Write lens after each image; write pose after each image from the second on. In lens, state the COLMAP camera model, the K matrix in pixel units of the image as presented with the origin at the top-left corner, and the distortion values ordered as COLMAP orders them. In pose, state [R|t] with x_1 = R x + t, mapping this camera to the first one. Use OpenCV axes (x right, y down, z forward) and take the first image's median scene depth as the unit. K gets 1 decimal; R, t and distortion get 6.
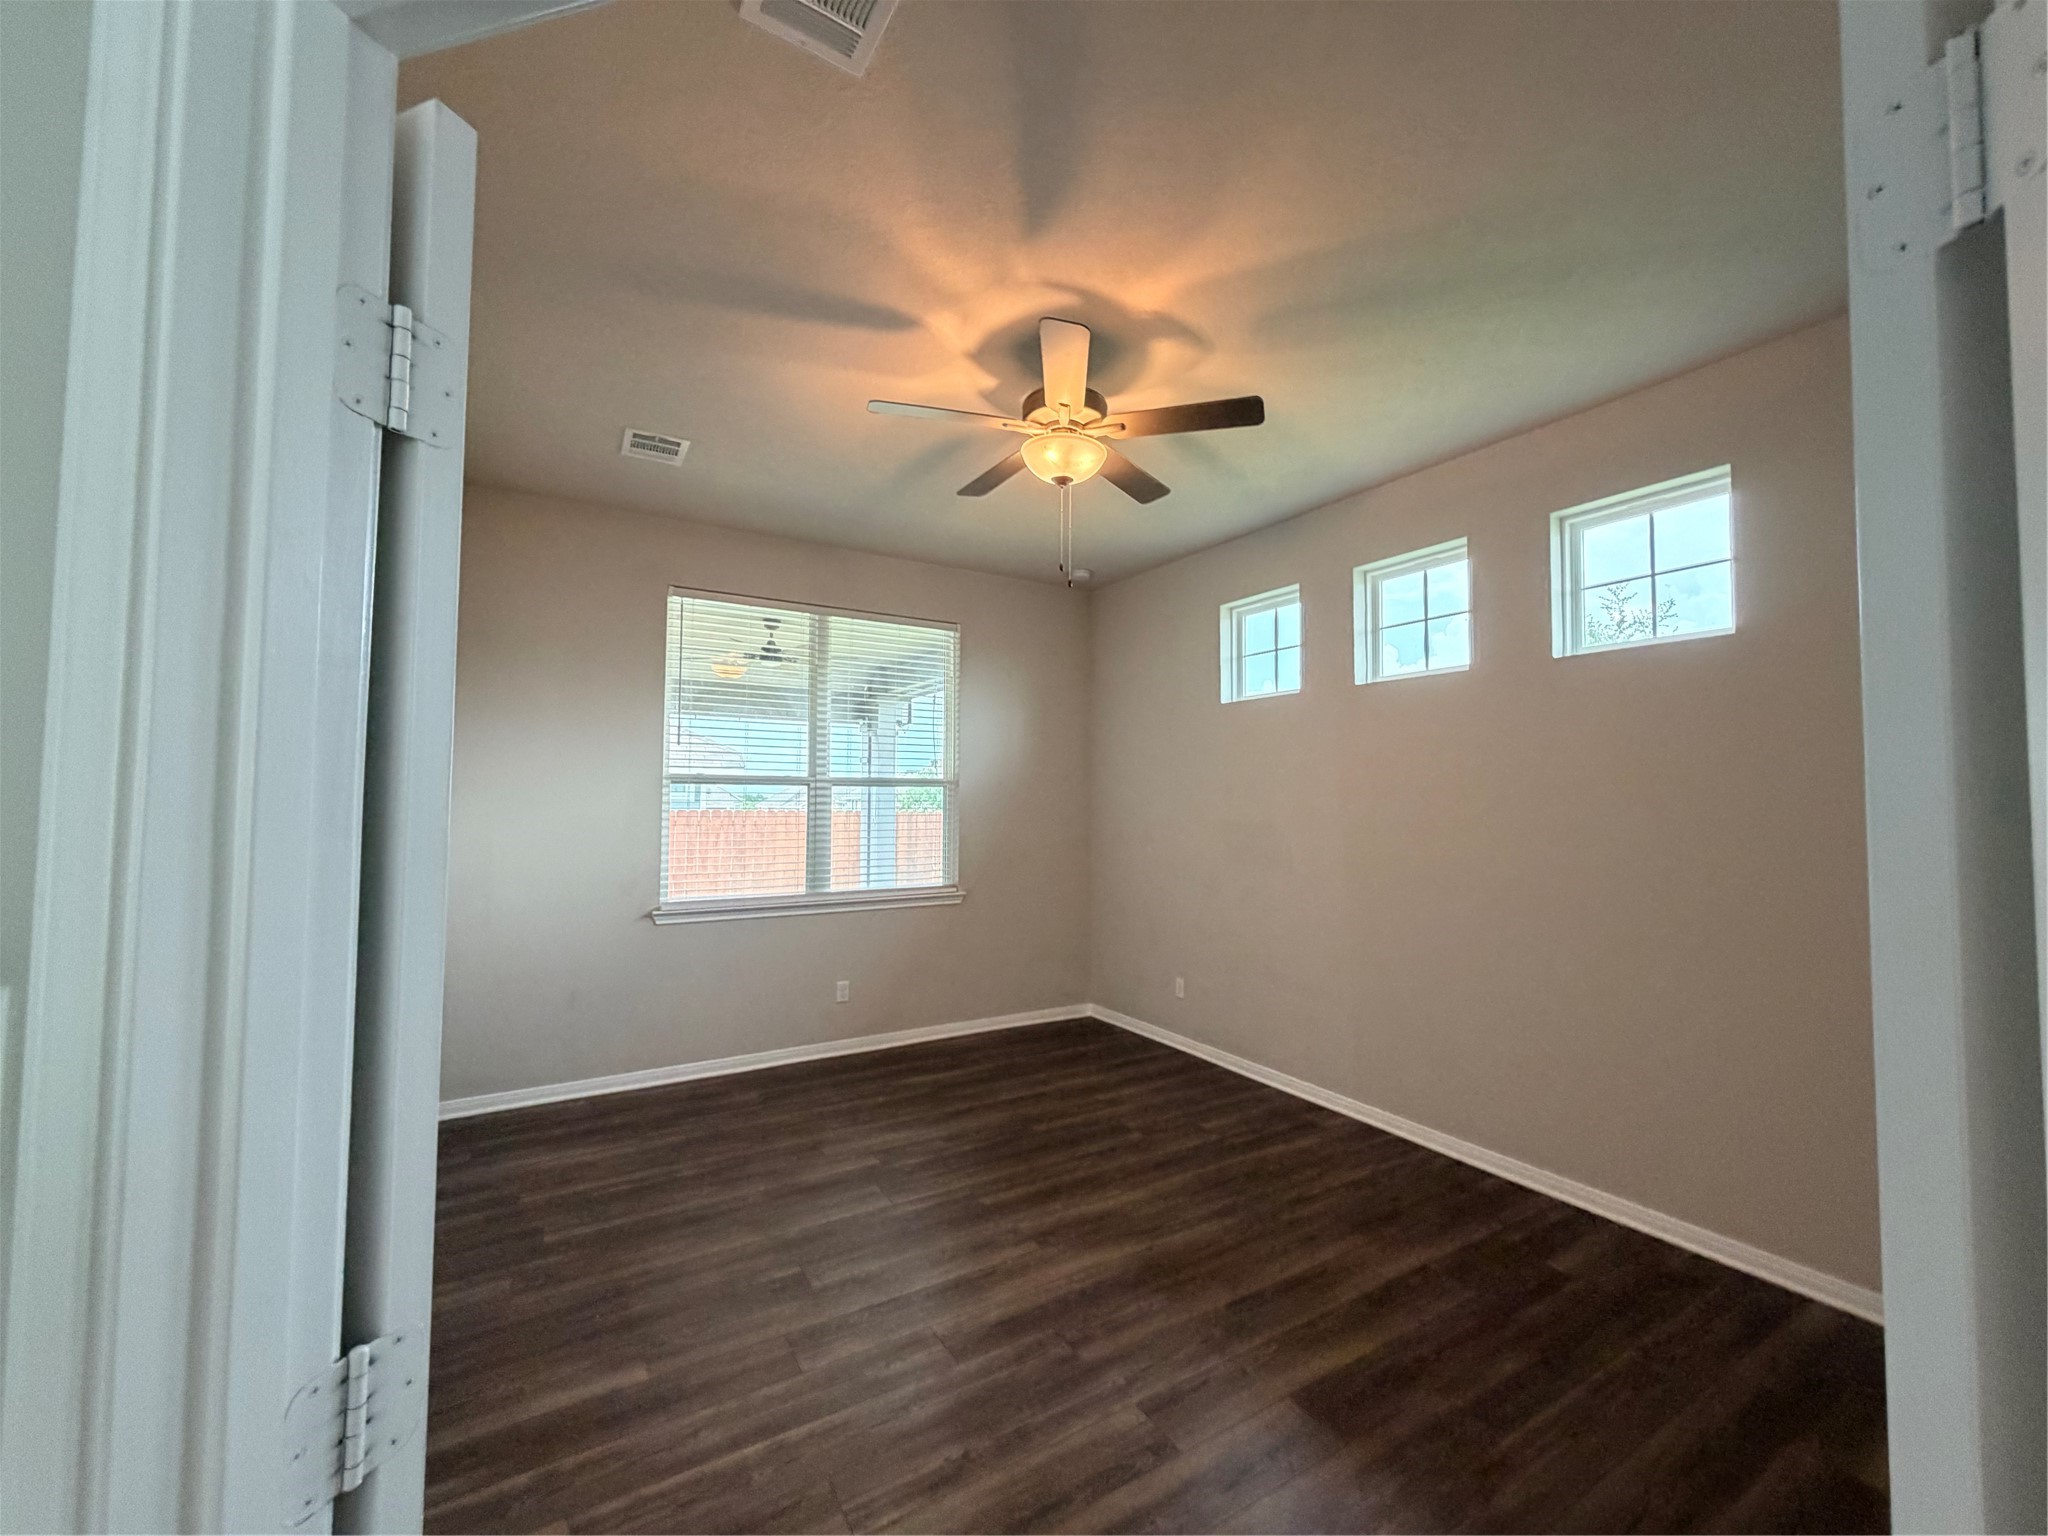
lens RADIAL K [[817.5, 0, 1024.0], [0, 817.5, 768.0], [0, 0, 1]] dist [-0.000285, -0.000179]
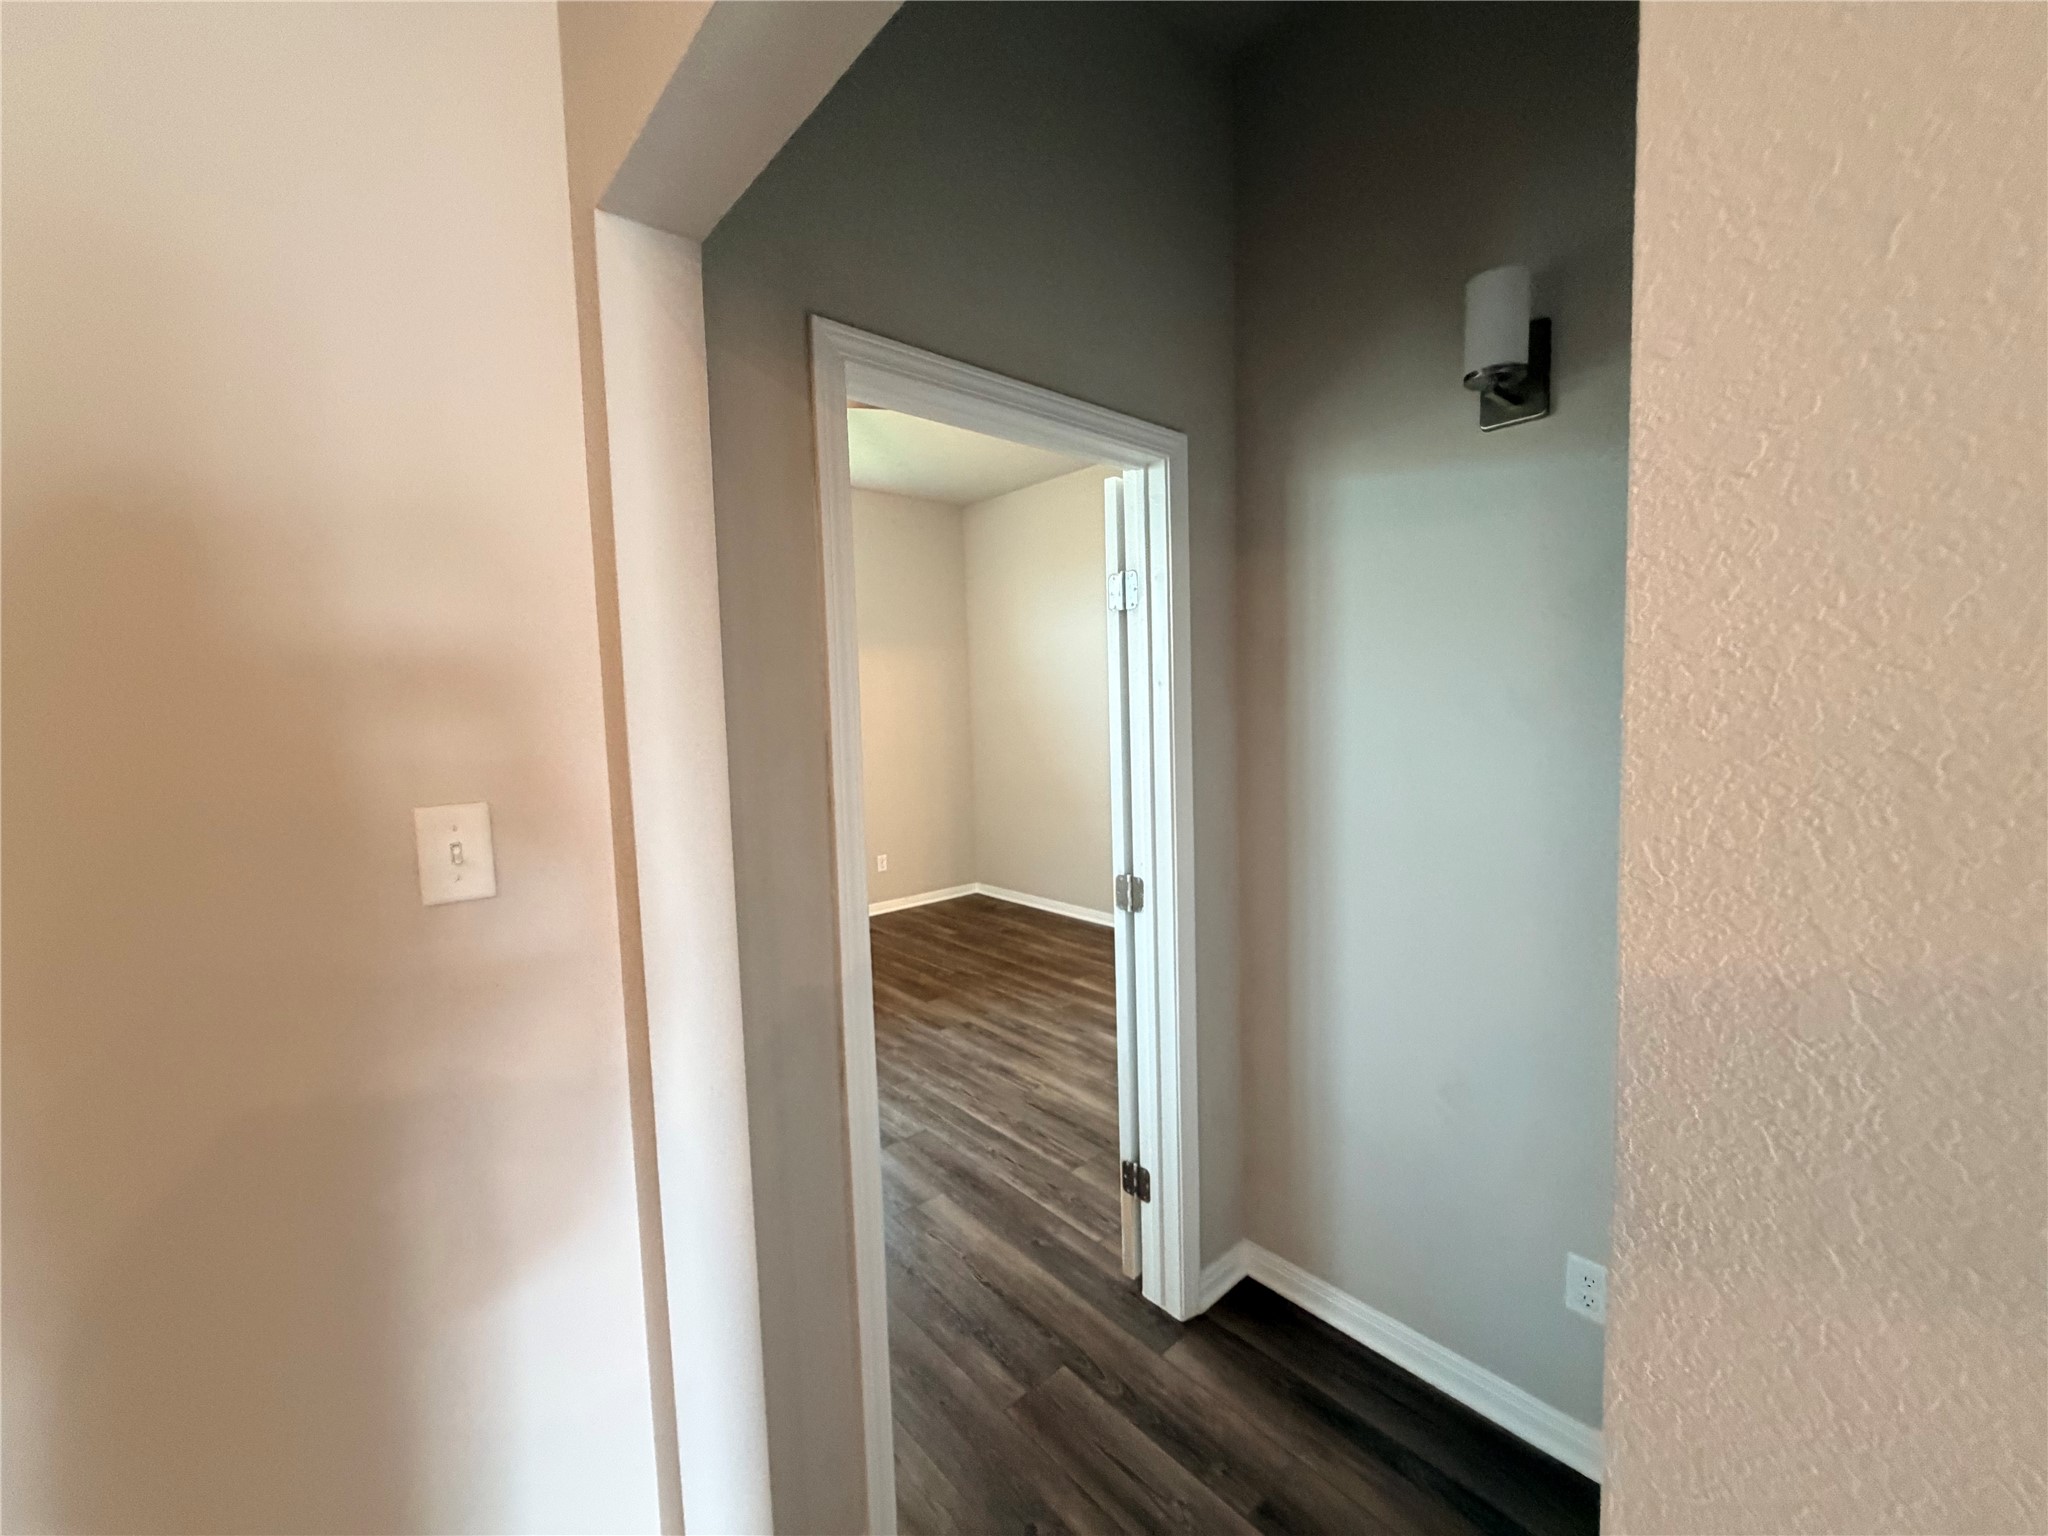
lens RADIAL K [[817.5, 0, 1024.0], [0, 817.5, 768.0], [0, 0, 1]] dist [-0.000285, -0.000179]
pose [[-0.167932, -0.084607, 0.982161, -1.511171], [-0.019702, 0.996399, 0.082464, 0.027961], [-0.985602, -0.005502, -0.168994, 1.025138]]
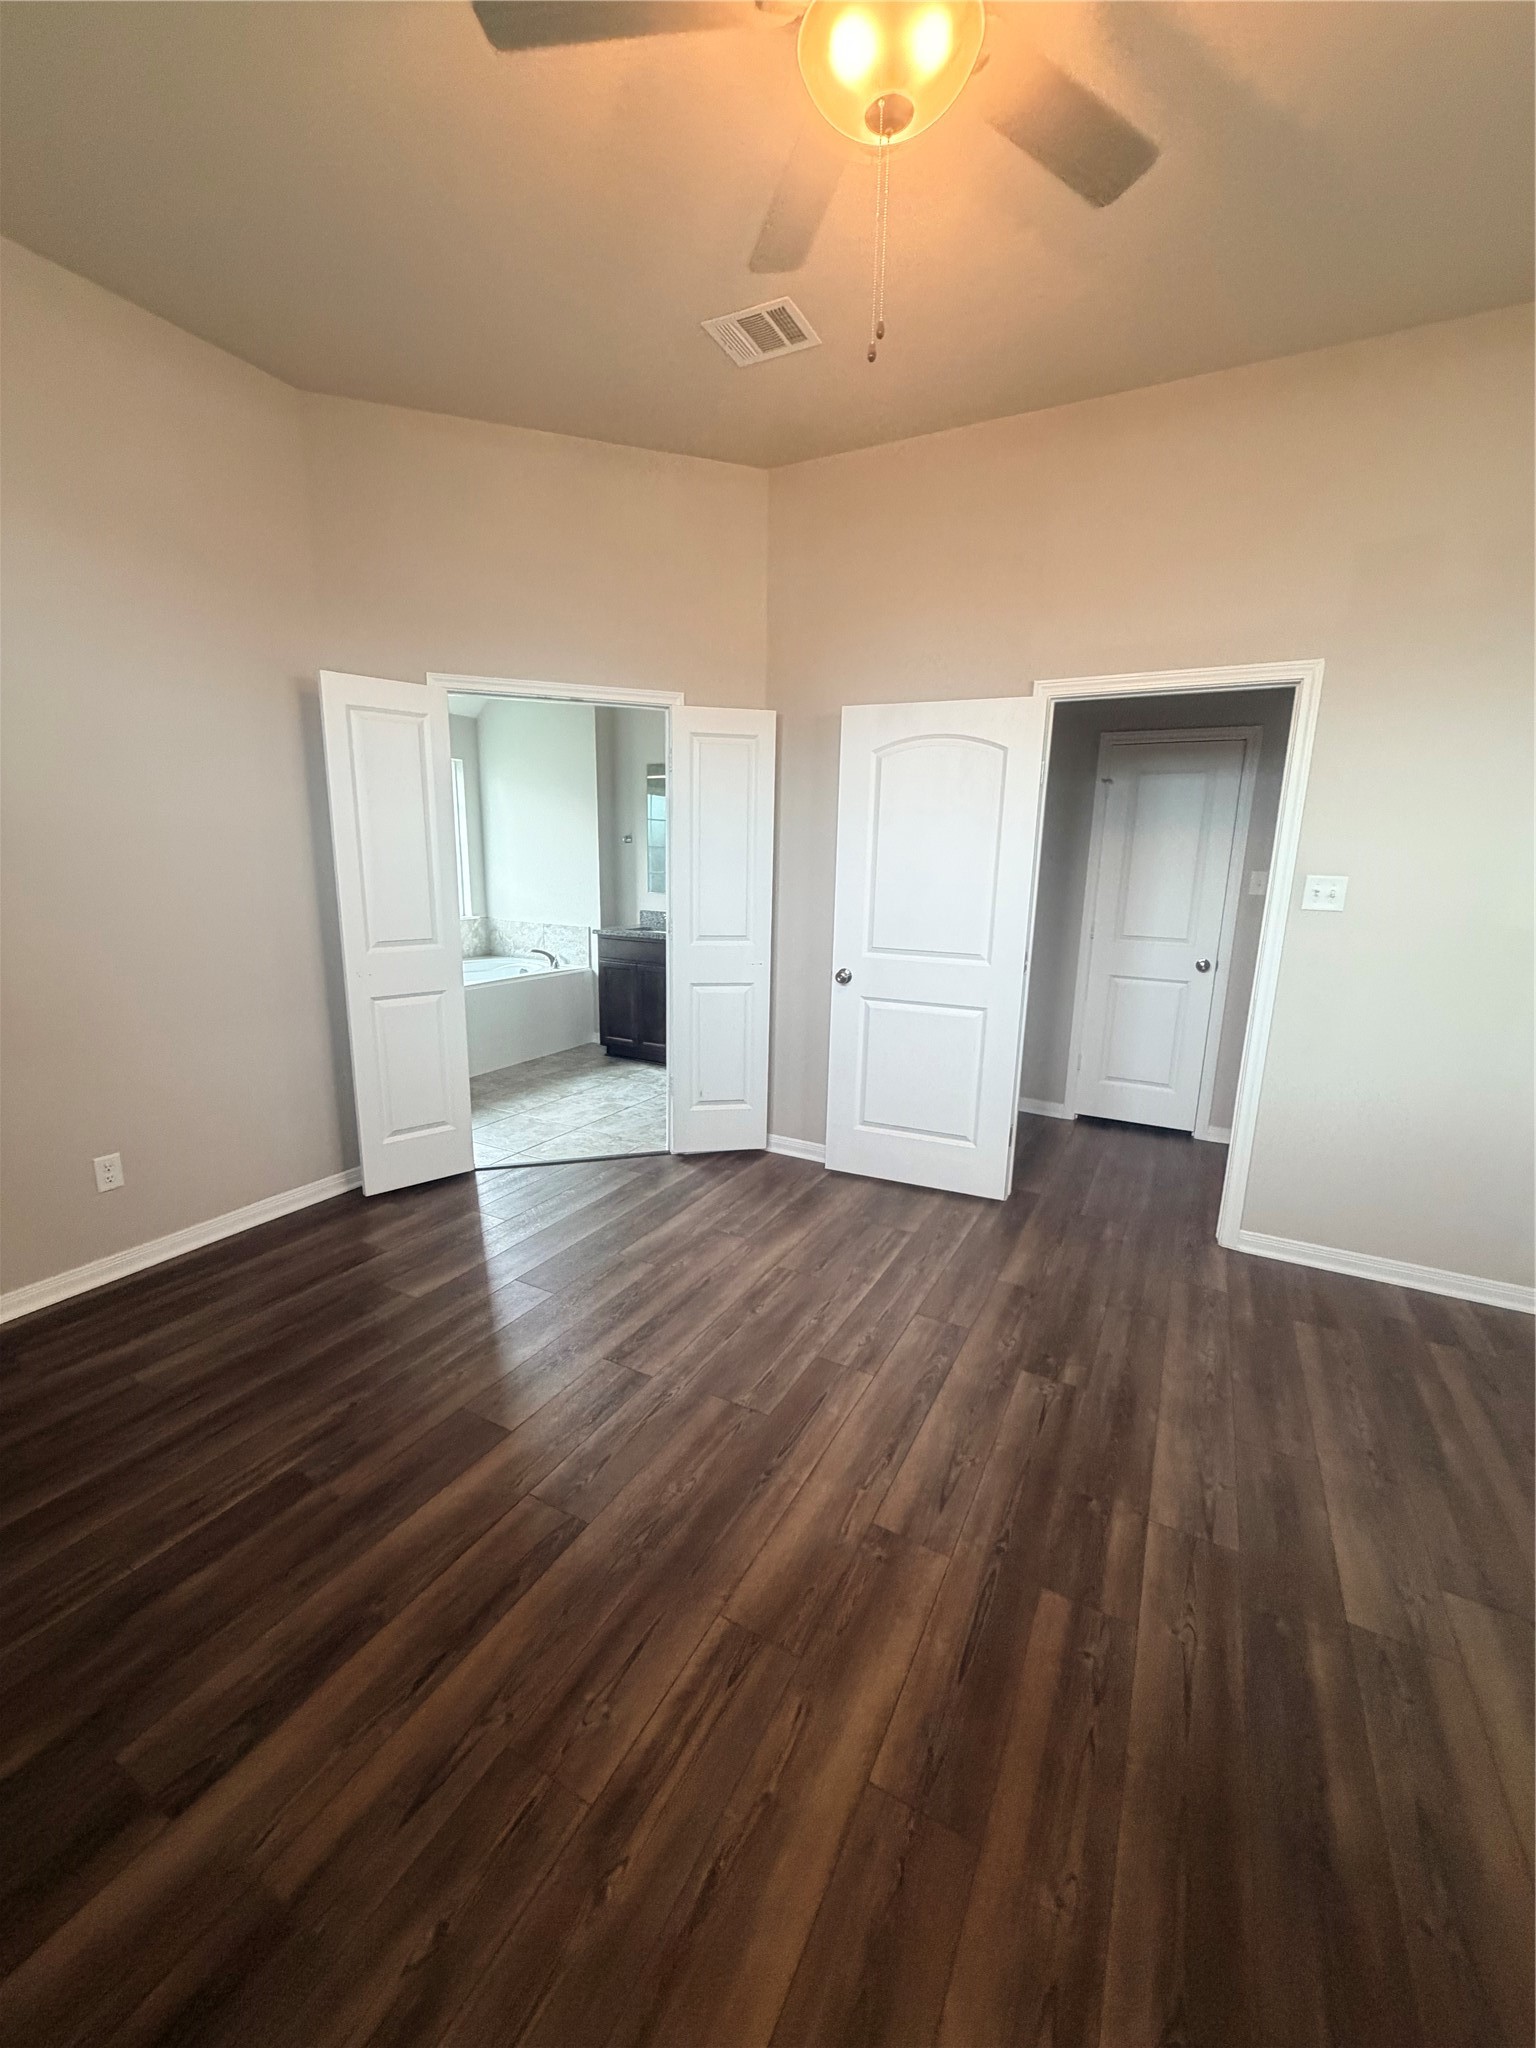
lens RADIAL K [[817.5, 0, 768.0], [0, 817.5, 1024.0], [0, 0, 1]] dist [-0.000285, -0.000179]
pose [[-0.863351, 0.077116, -0.498676, 0.472635], [-0.006936, 0.986346, 0.164538, 0.110251], [0.504556, 0.145513, -0.851029, 1.783751]]
